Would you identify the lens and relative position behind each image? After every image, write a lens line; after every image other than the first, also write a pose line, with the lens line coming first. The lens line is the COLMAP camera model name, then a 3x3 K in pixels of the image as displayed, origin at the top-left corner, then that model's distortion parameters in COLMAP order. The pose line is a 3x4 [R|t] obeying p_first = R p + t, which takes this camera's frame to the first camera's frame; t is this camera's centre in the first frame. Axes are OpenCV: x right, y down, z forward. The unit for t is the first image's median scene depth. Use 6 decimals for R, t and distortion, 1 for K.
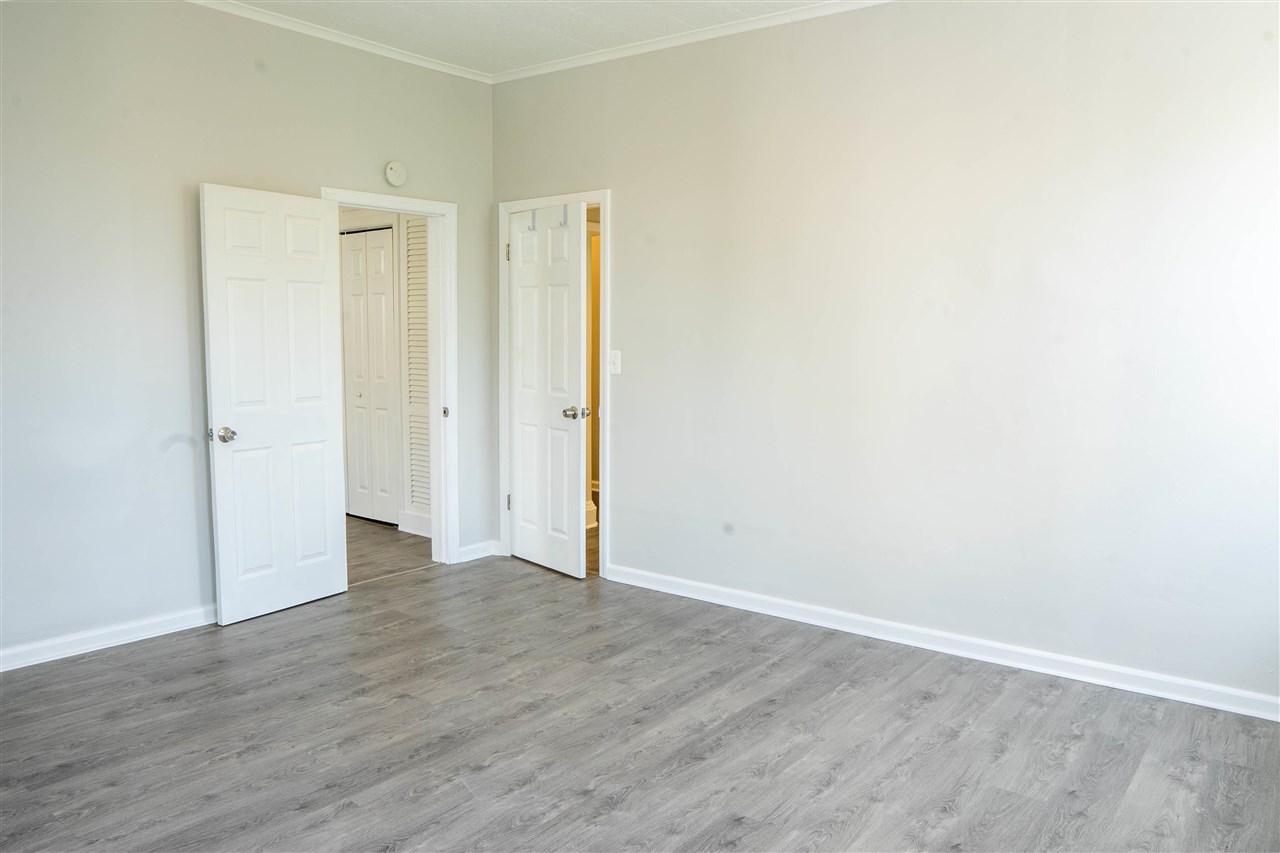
lens RADIAL K [[921.0, 0, 640.0], [0, 921.0, 426.5], [0, 0, 1]] dist [-0.120370, 0.067451]
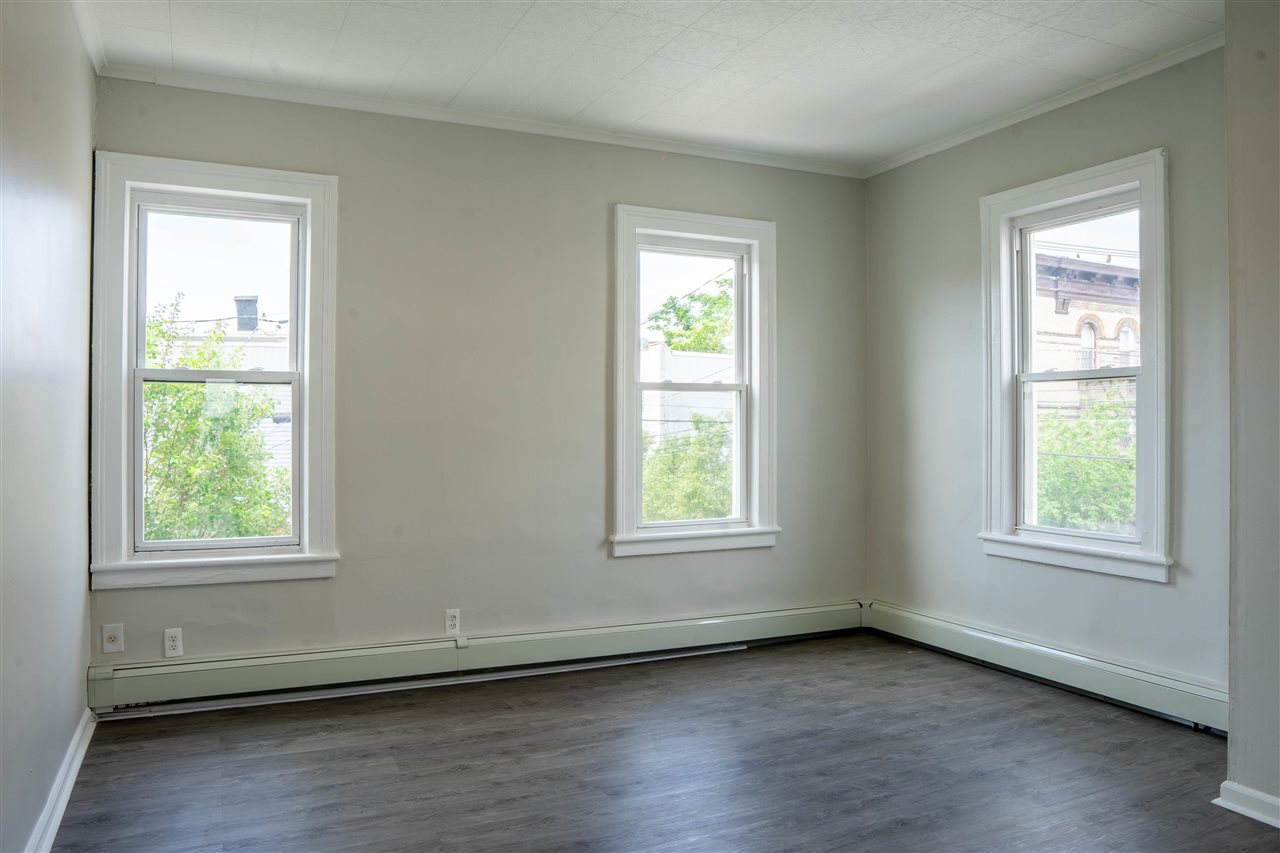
lens RADIAL K [[899.2, 0, 640.0], [0, 899.2, 426.5], [0, 0, 1]] dist [-0.119370, 0.071815]
pose [[-0.894008, -0.011921, 0.447892, -0.430092], [0.035449, 0.994630, 0.097230, -0.169164], [-0.446646, 0.102801, -0.888785, 1.890408]]
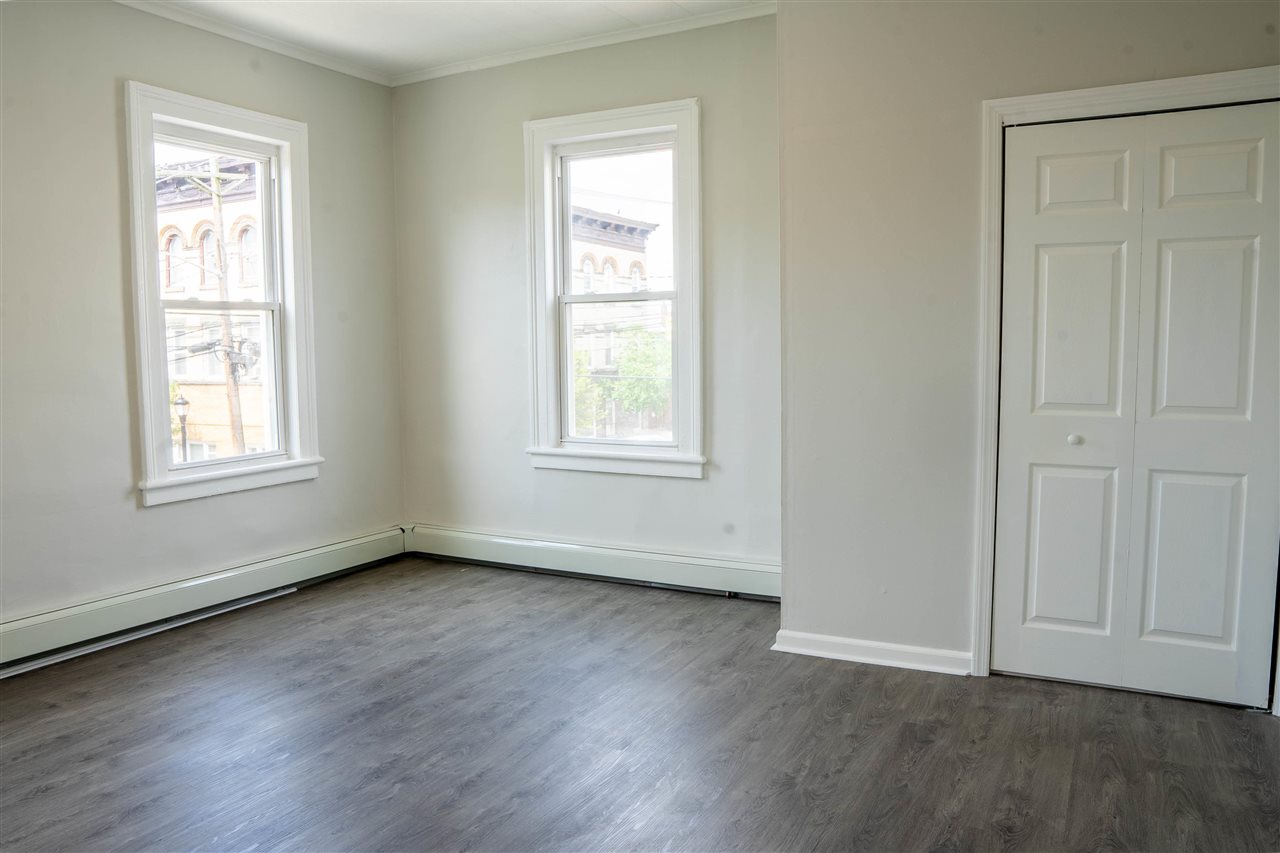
lens RADIAL K [[921.0, 0, 640.0], [0, 921.0, 426.5], [0, 0, 1]] dist [-0.120370, 0.067451]
pose [[-0.983846, 0.014225, -0.178448, -0.145190], [-0.019660, 0.982222, 0.186692, -0.168798], [0.177932, 0.187185, -0.966076, 1.927203]]
